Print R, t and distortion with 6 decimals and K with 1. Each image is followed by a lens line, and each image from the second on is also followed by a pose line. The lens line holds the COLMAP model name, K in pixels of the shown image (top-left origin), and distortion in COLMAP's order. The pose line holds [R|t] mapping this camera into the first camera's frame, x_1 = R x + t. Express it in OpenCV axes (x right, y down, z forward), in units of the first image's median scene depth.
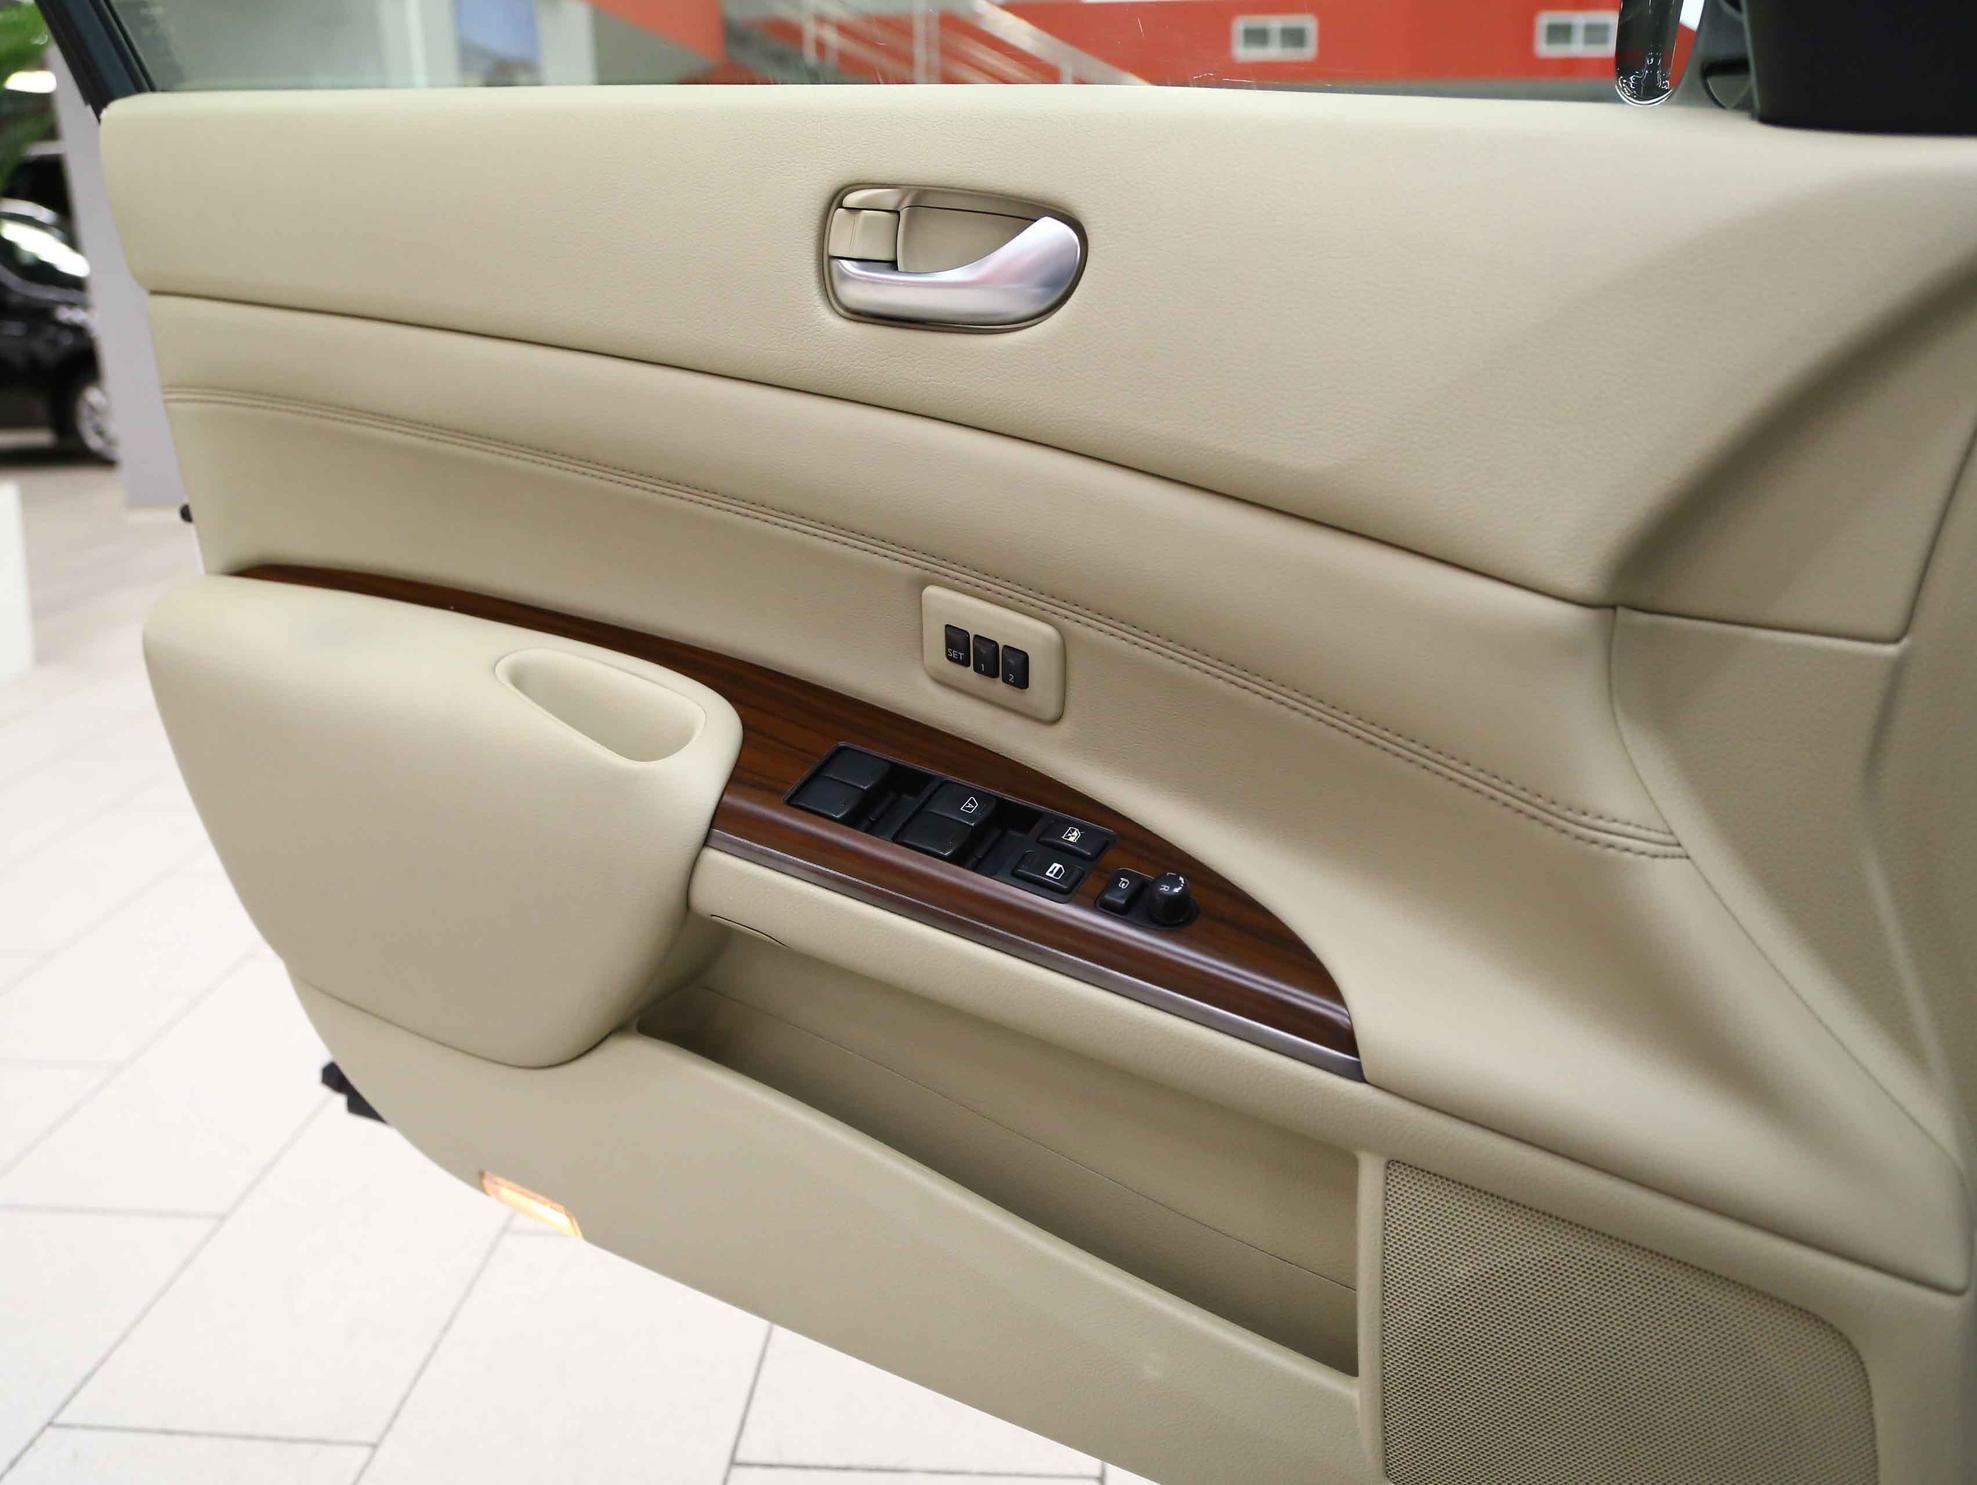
lens RADIAL K [[1454.9, 0, 957.1], [0, 1454.9, 735.5], [0, 0, 1]] dist [-0.124195, 0.054046]
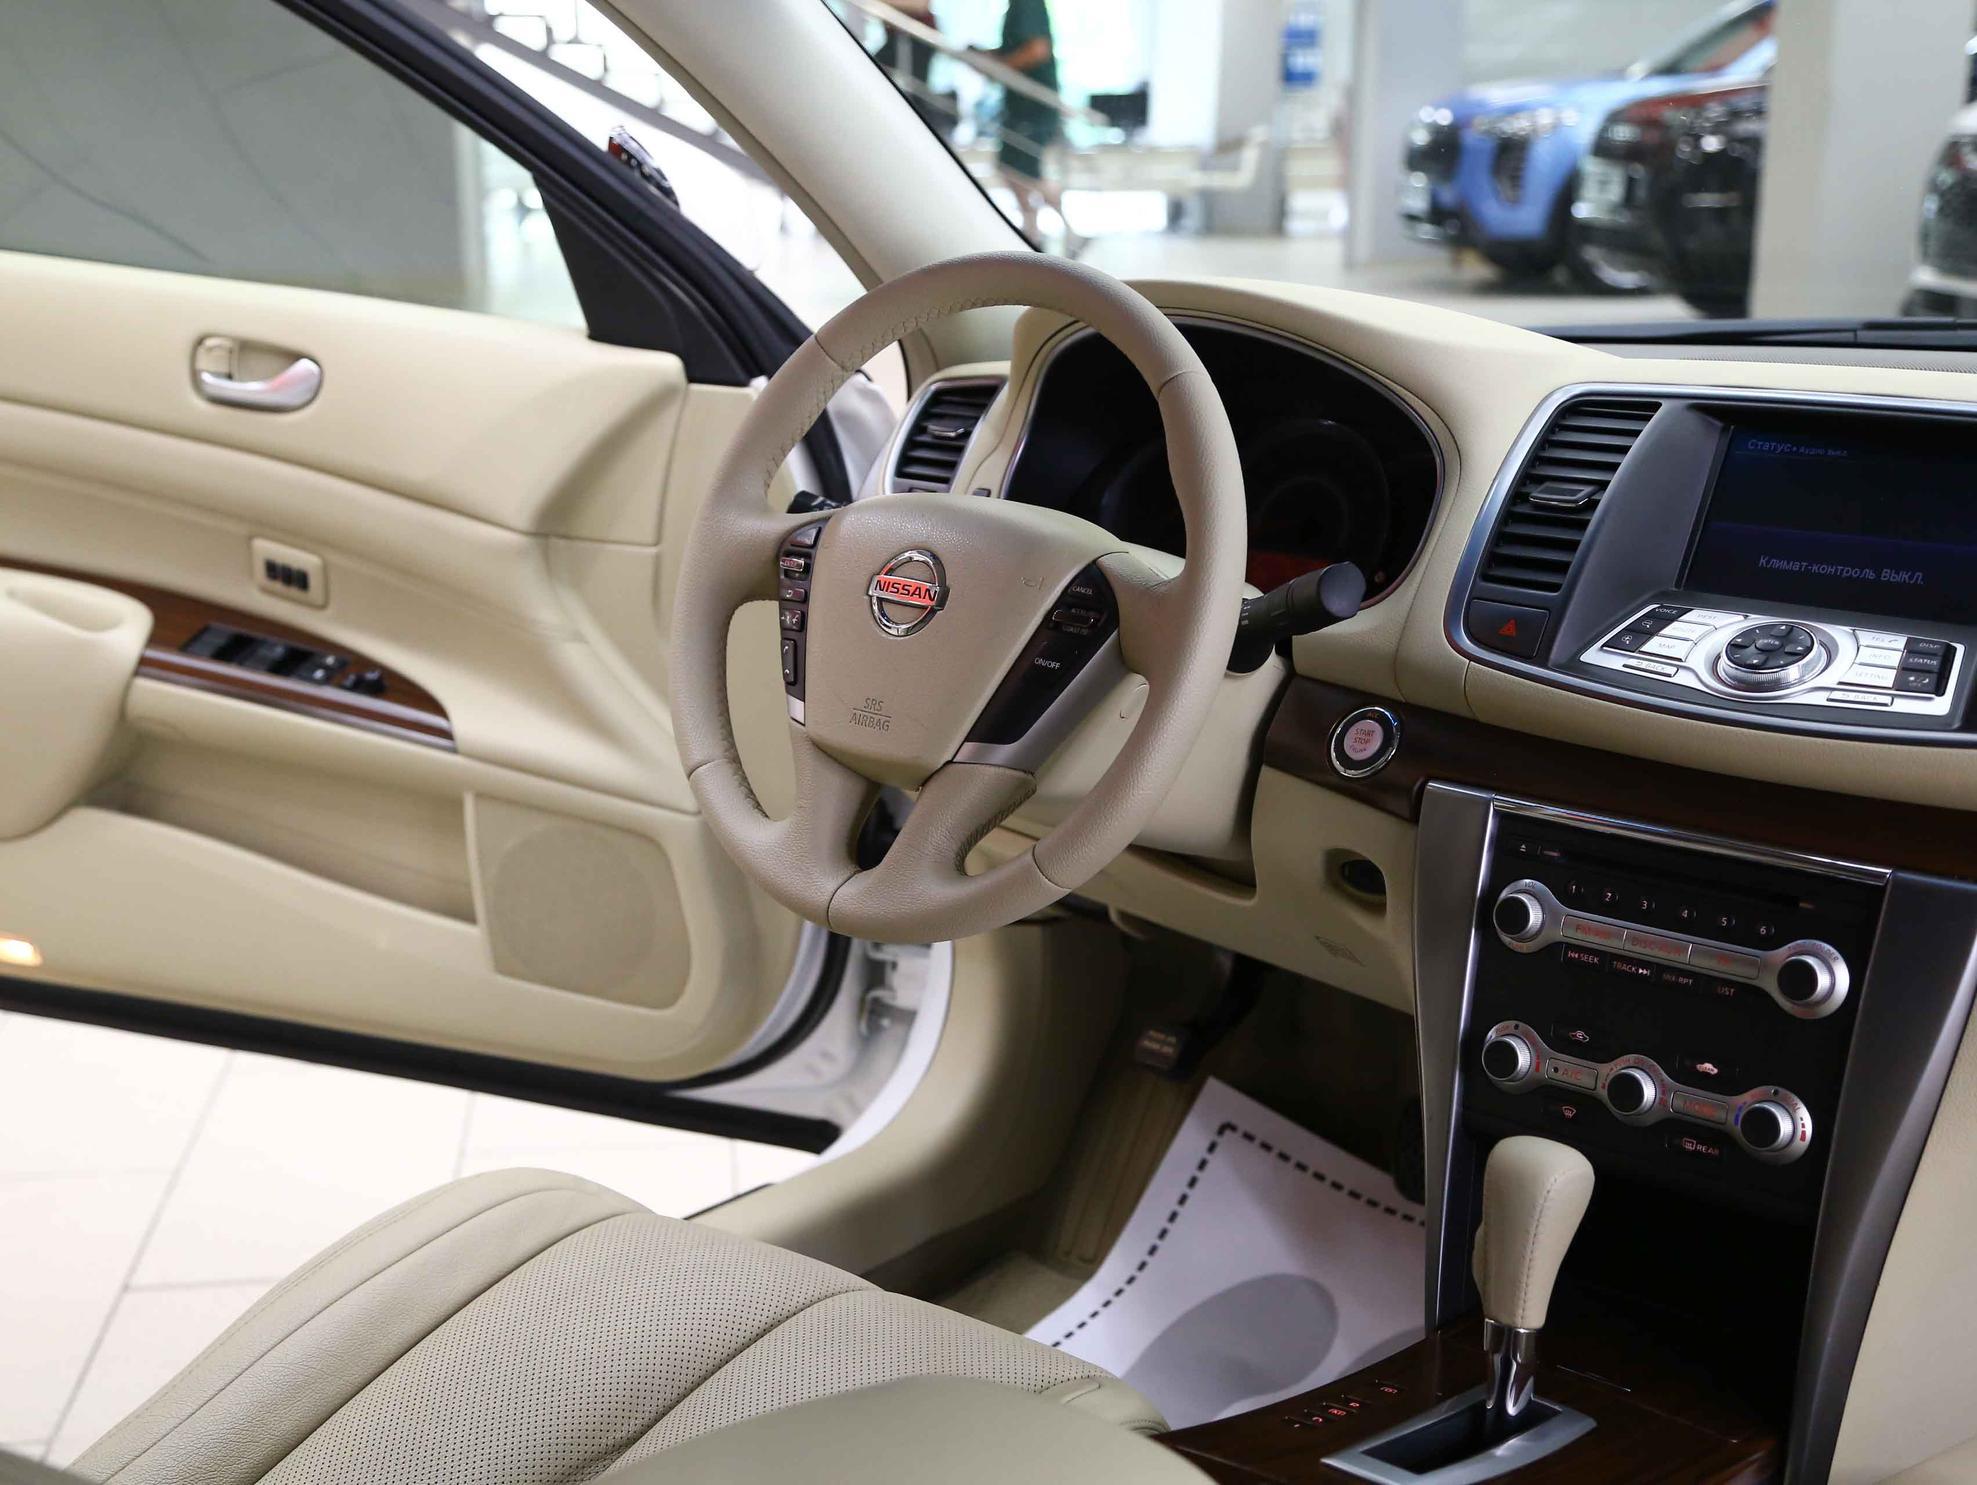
lens RADIAL K [[2572.6, 0, 982.2], [0, 2572.6, 751.5], [0, 0, 1]] dist [0.041778, 0.086319]
pose [[0.978825, -0.021824, 0.203533, 0.235275], [0.035890, 0.997195, -0.065674, 0.466740], [-0.201528, 0.071588, 0.976863, -2.690858]]
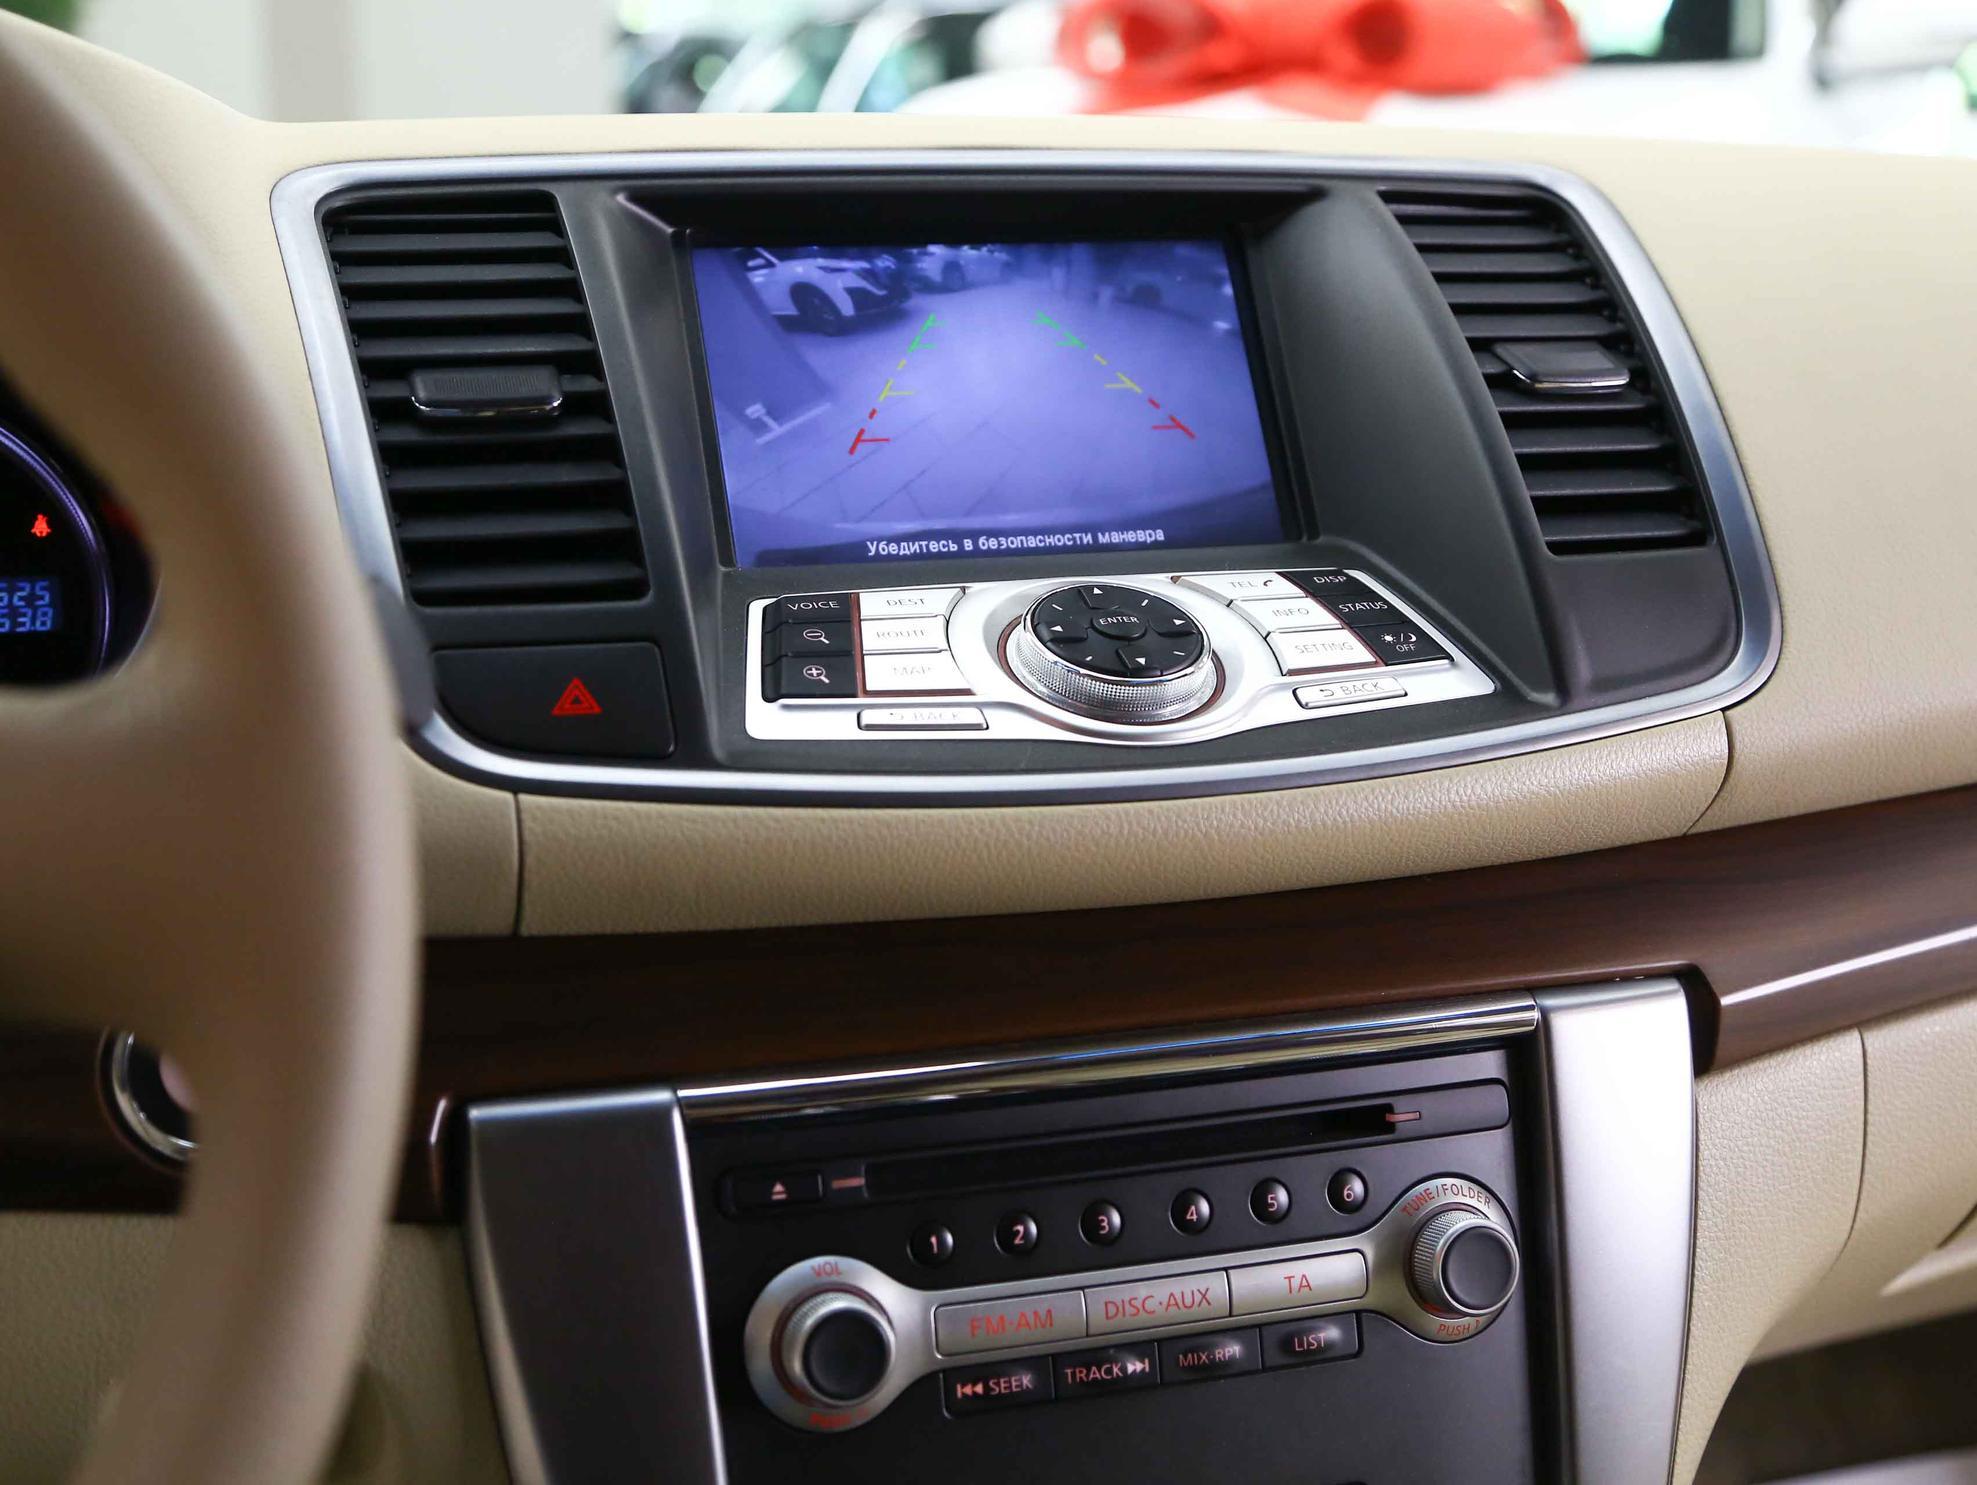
lens RADIAL K [[2556.9, 0, 988.5], [0, 2556.9, 742.5], [0, 0, 1]] dist [-0.008787, -0.012428]
pose [[0.402748, -0.189641, 0.895450, 0.369488], [0.277536, 0.957547, 0.077964, 0.191185], [-0.872220, 0.217120, 0.438282, -1.005688]]
